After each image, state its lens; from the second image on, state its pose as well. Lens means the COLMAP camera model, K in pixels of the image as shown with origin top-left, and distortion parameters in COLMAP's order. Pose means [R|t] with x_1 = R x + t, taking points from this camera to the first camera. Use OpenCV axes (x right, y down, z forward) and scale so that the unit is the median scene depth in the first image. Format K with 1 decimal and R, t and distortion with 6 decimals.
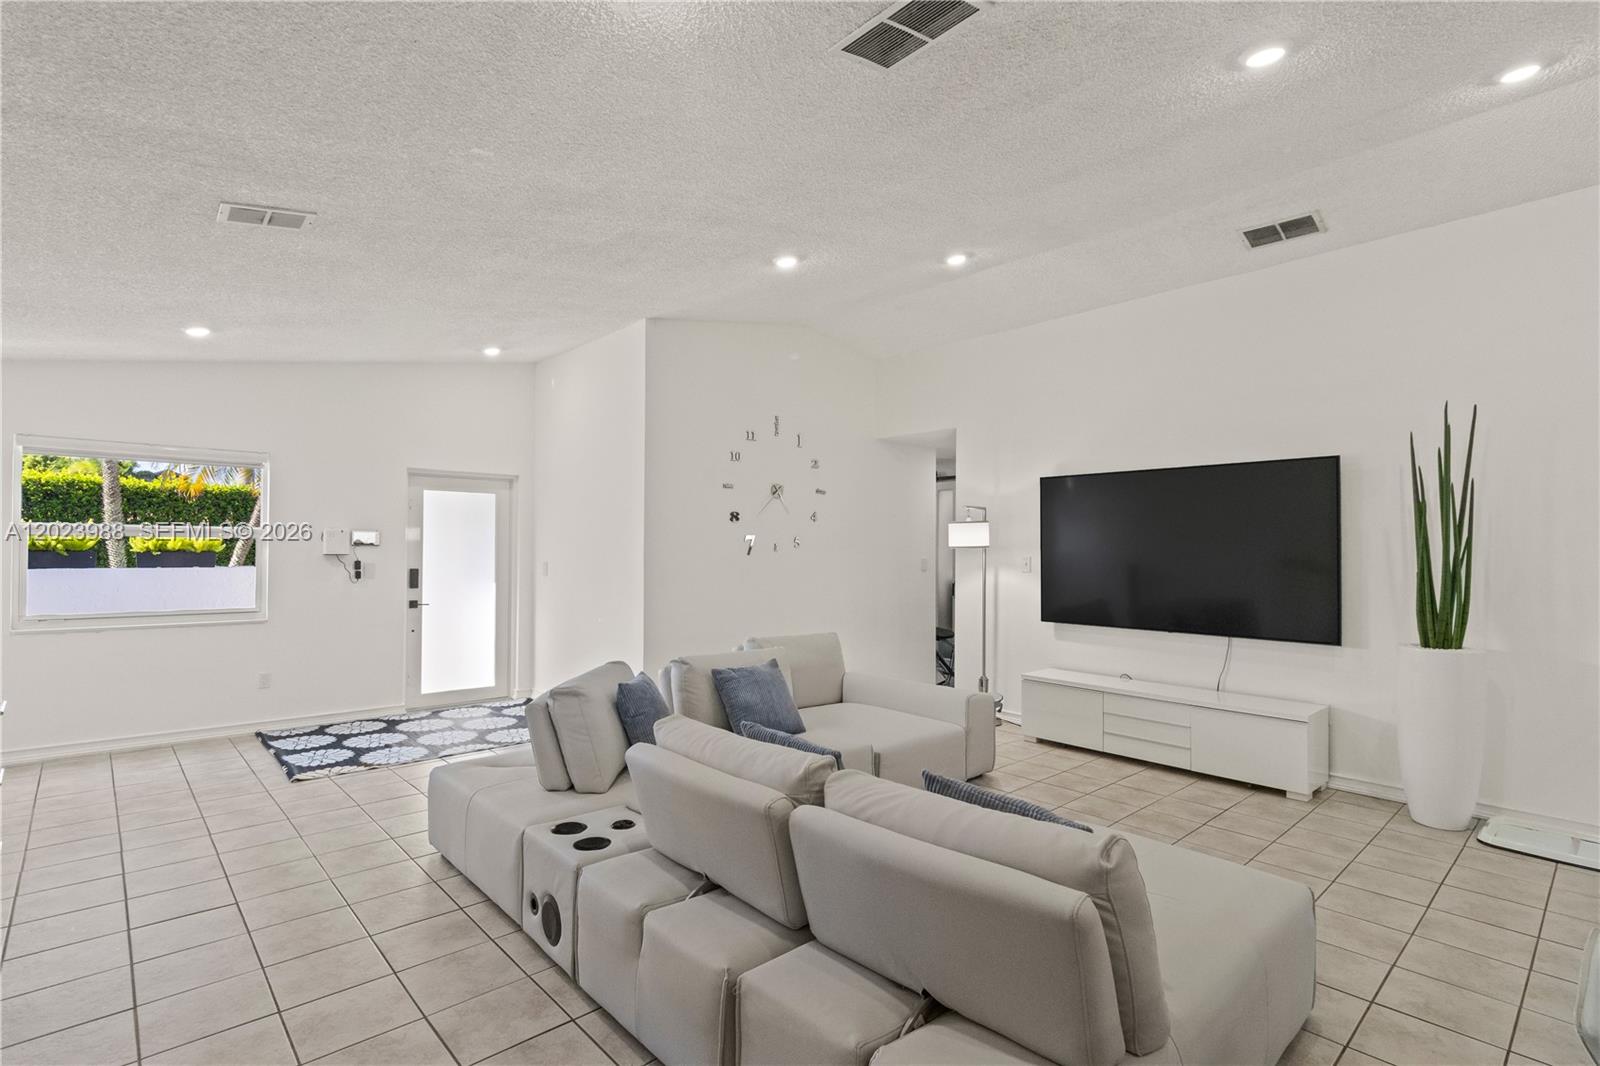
lens RADIAL K [[771.8, 0, 800.0], [0, 771.8, 533.0], [0, 0, 1]] dist [0.001721, -0.000009]
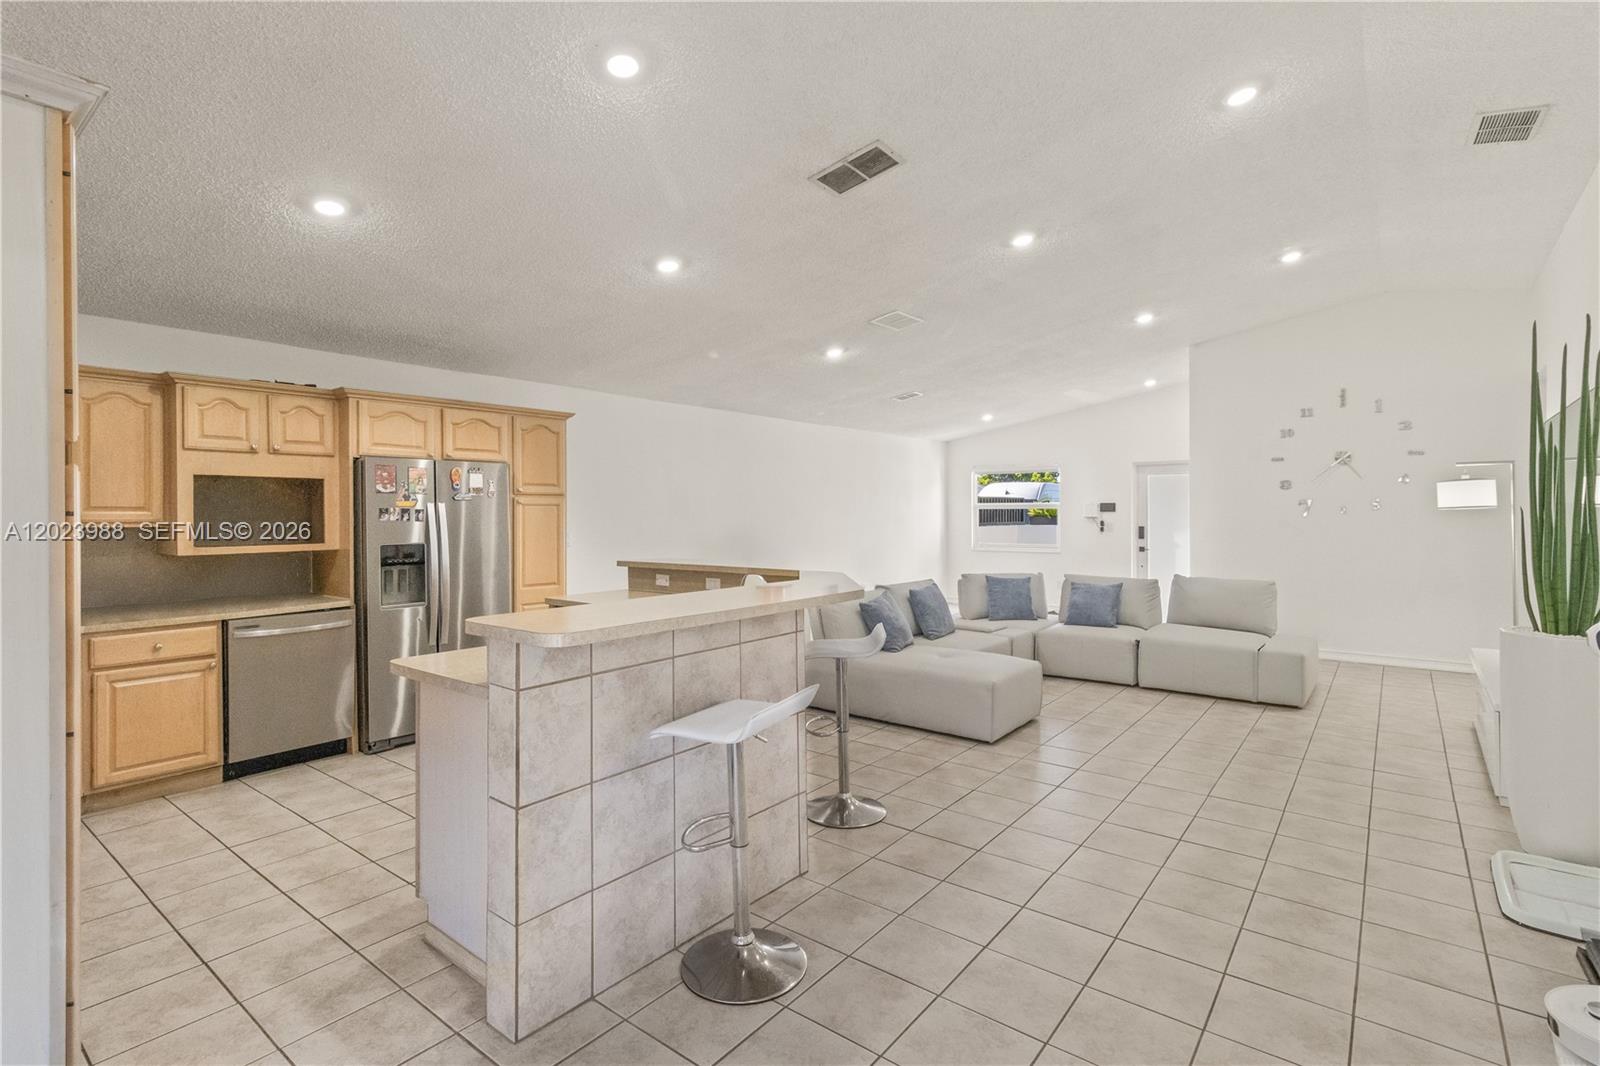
lens RADIAL K [[756.3, 0, 798.3], [0, 756.3, 515.9], [0, 0, 1]] dist [0.000088, -0.000294]
pose [[0.163047, -0.004342, -0.986609, 1.040632], [0.026293, 0.999654, -0.000054, 0.008001], [0.986268, -0.025932, 0.163105, 0.078064]]
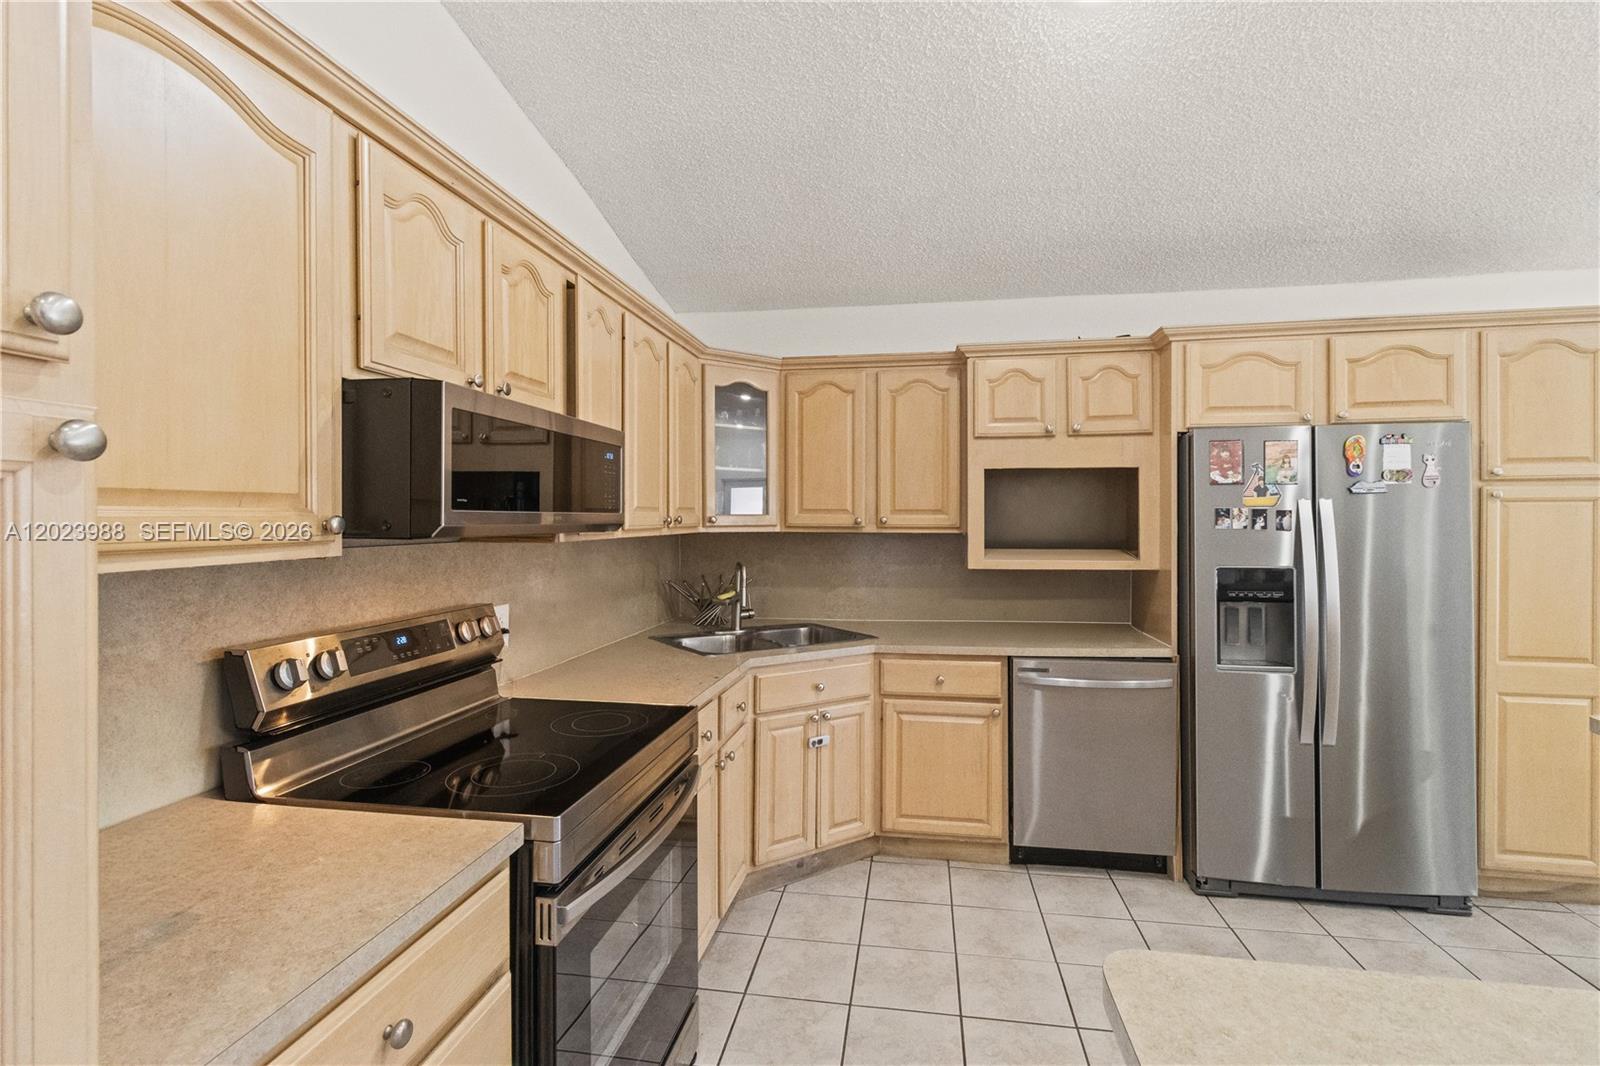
lens RADIAL K [[757.9, 0, 795.4], [0, 757.9, 521.8], [0, 0, 1]] dist [0.002037, 0.000326]
pose [[-0.789501, -0.004120, -0.613736, 0.711487], [0.009994, 0.999759, -0.019568, 0.003952], [0.613668, -0.021583, -0.789269, -0.001113]]
